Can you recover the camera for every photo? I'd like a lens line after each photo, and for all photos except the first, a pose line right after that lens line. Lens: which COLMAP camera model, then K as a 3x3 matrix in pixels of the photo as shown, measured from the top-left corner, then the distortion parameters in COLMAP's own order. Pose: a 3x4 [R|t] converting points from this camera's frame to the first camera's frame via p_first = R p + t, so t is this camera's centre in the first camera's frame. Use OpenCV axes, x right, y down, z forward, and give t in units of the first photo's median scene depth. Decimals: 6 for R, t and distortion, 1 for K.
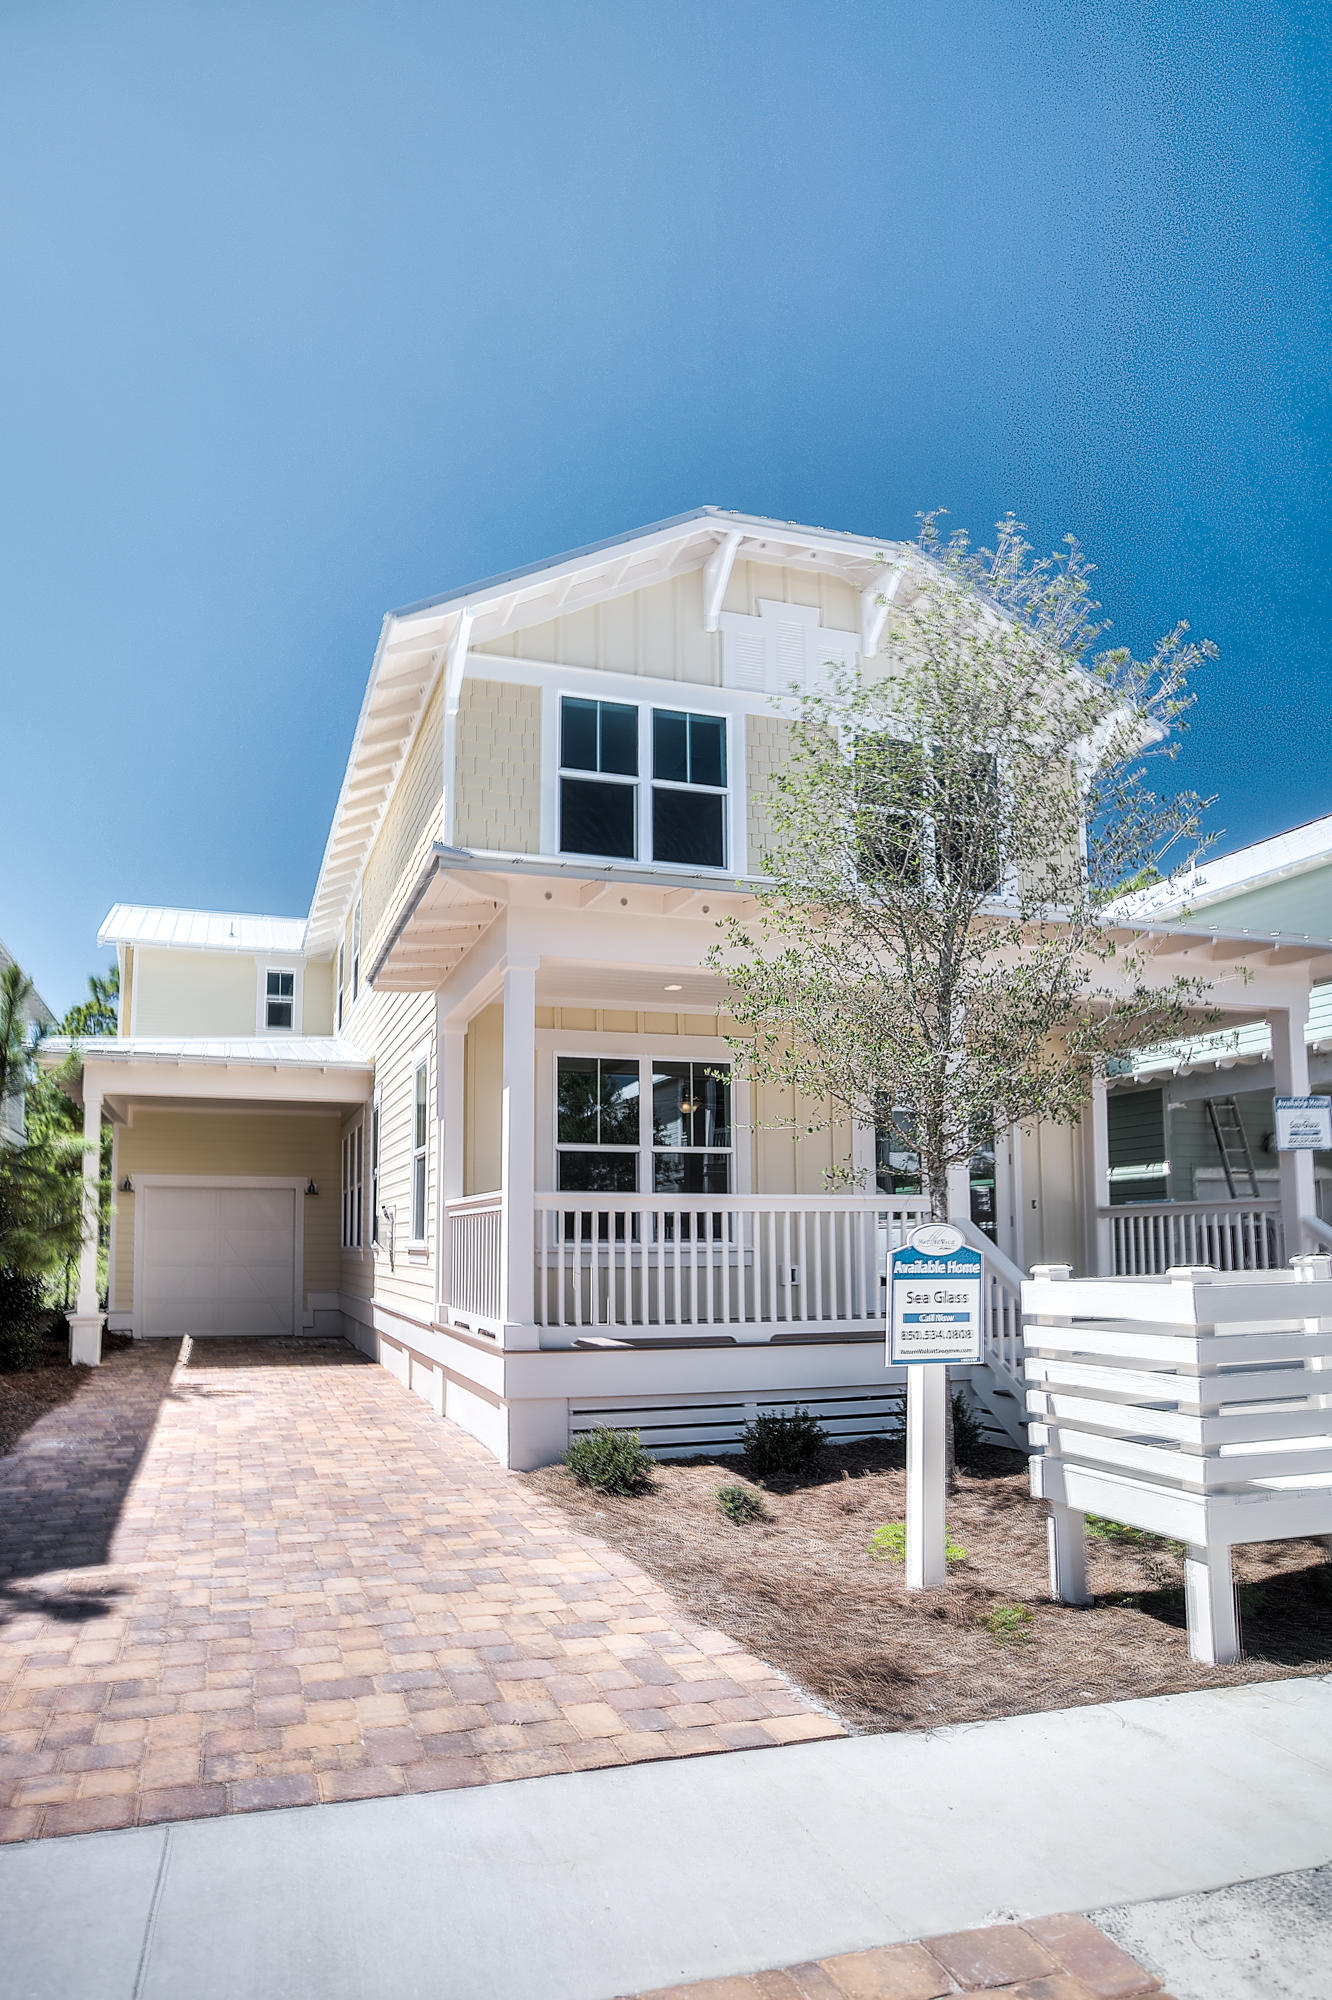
lens RADIAL K [[990.8, 0, 664.5], [0, 990.8, 1223.5], [0, 0, 1]] dist [0.000200, 0.000535]
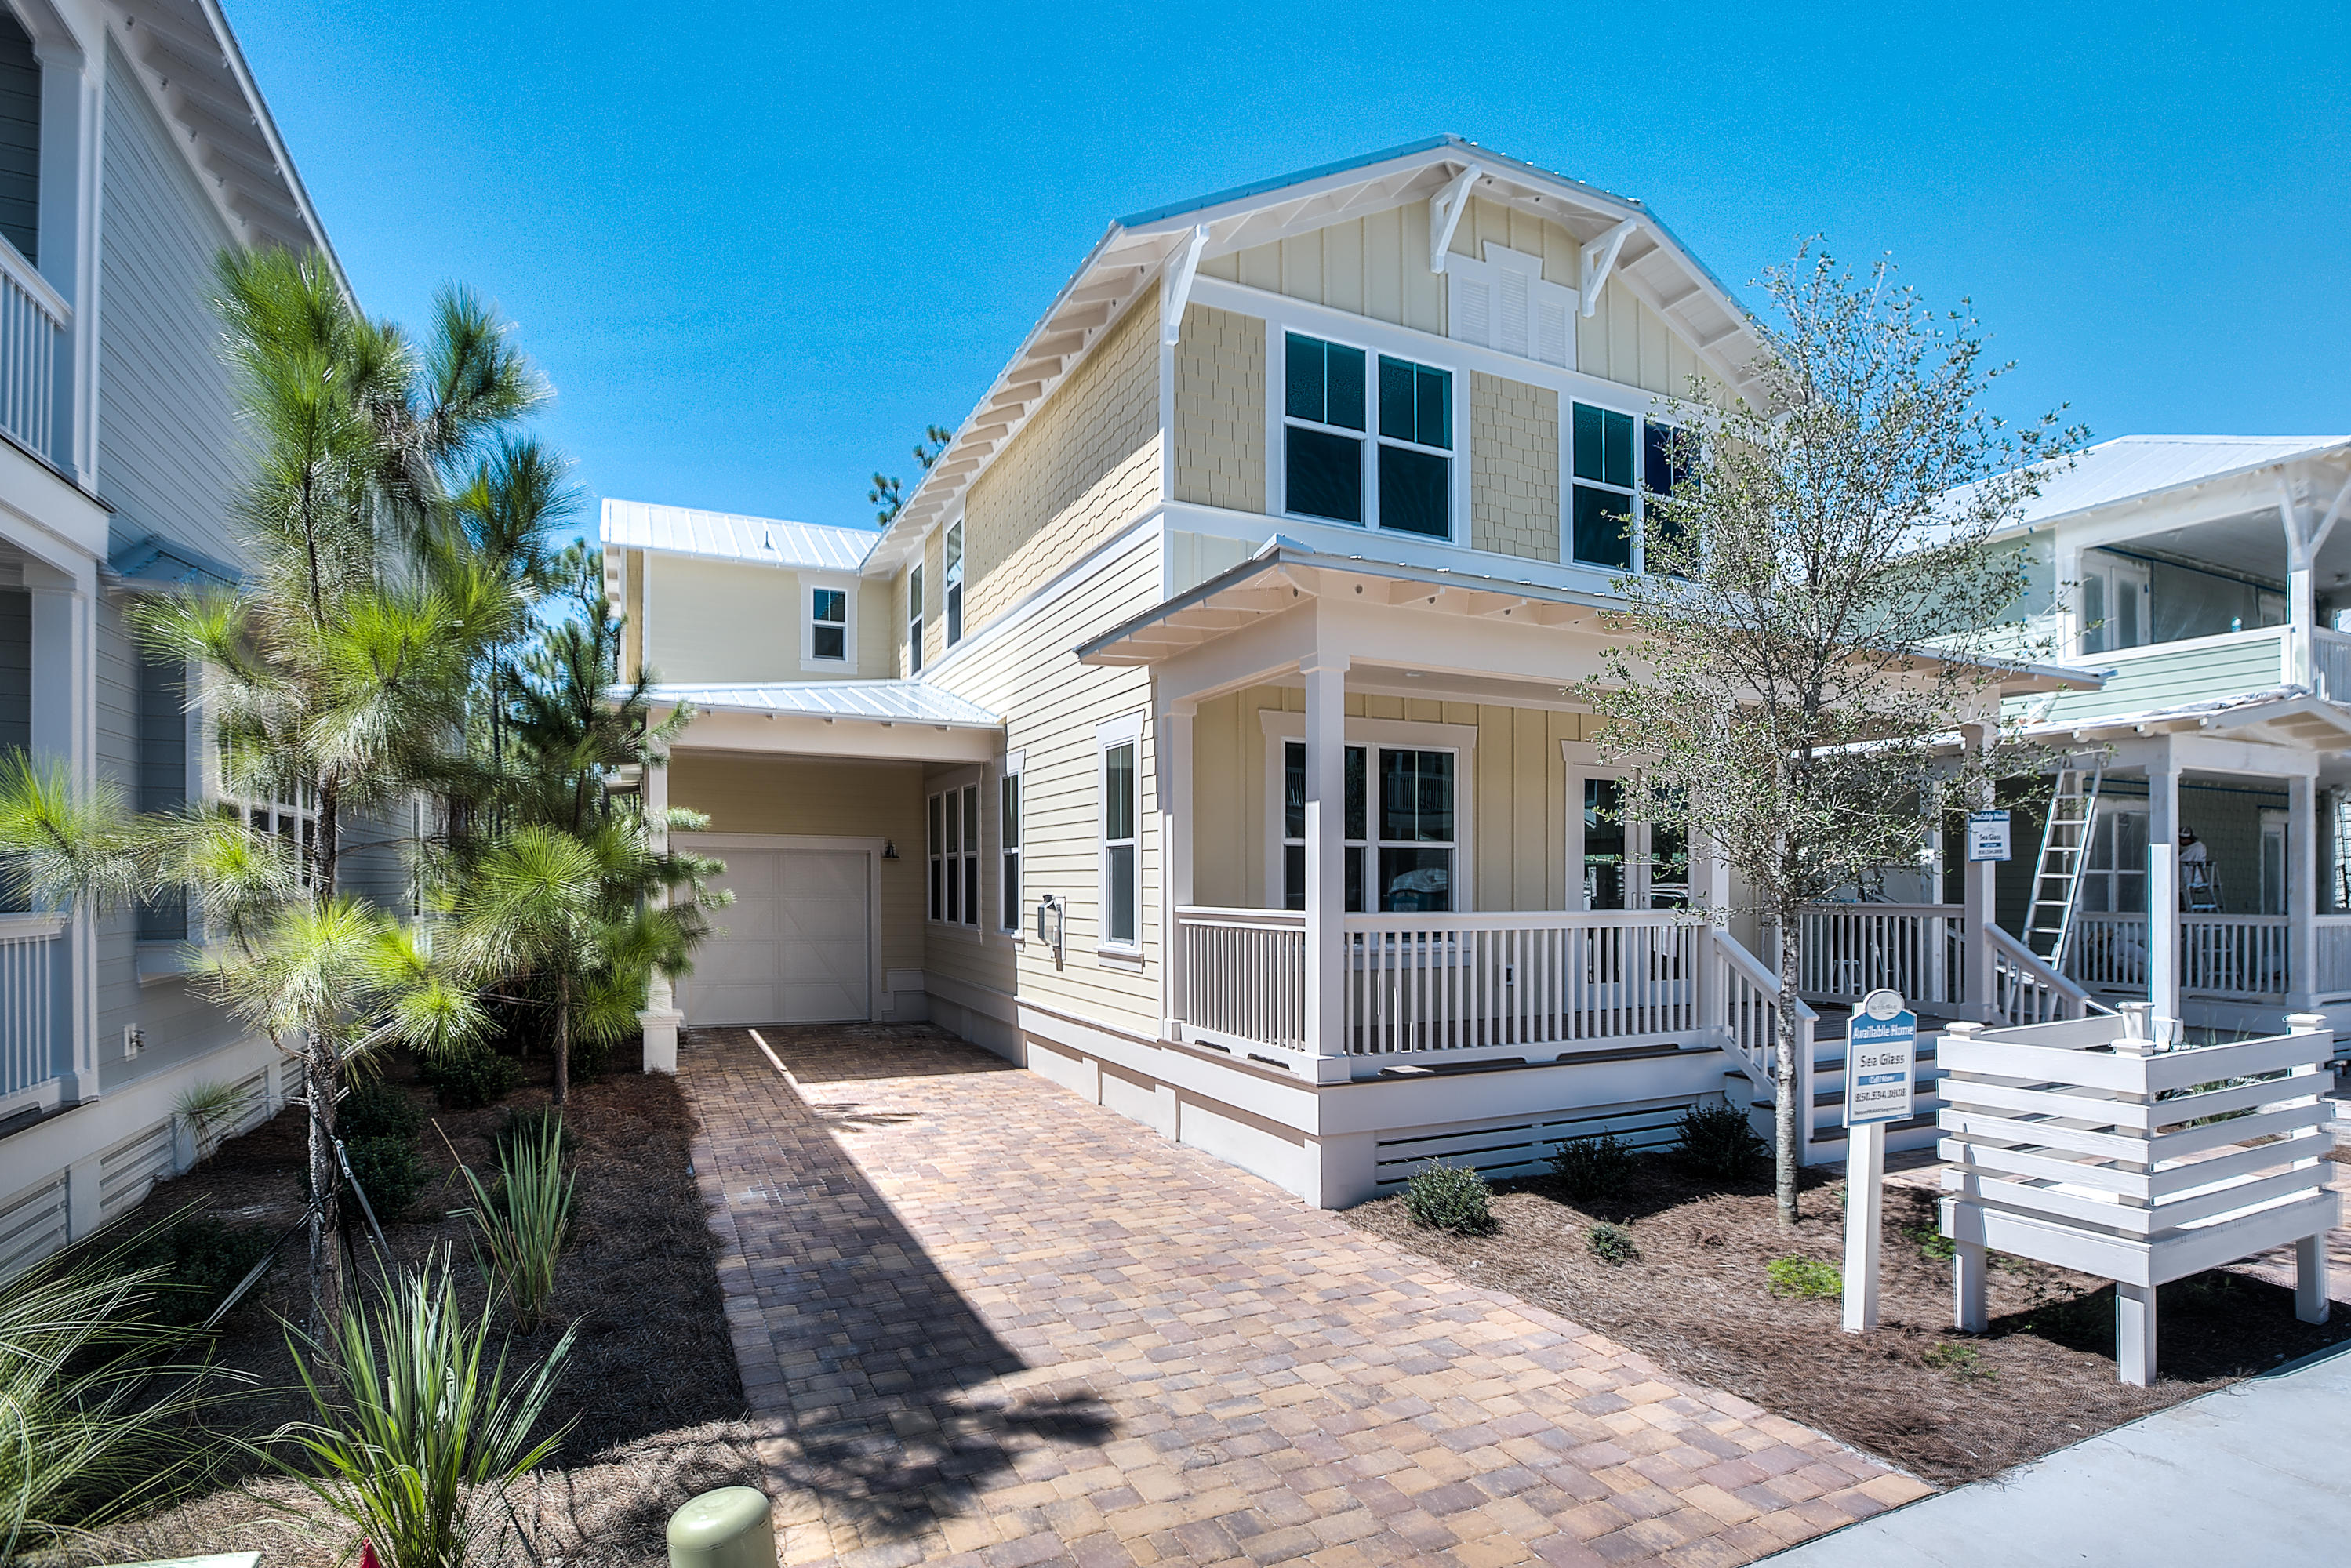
lens RADIAL K [[1134.1, 0, 1177.8], [0, 1134.1, 873.9], [0, 0, 1]] dist [-0.002441, -0.000037]
pose [[0.977353, -0.001075, 0.211611, -0.495703], [-0.012710, 0.997884, 0.063771, -0.132099], [-0.211231, -0.065017, 0.975271, -0.003966]]
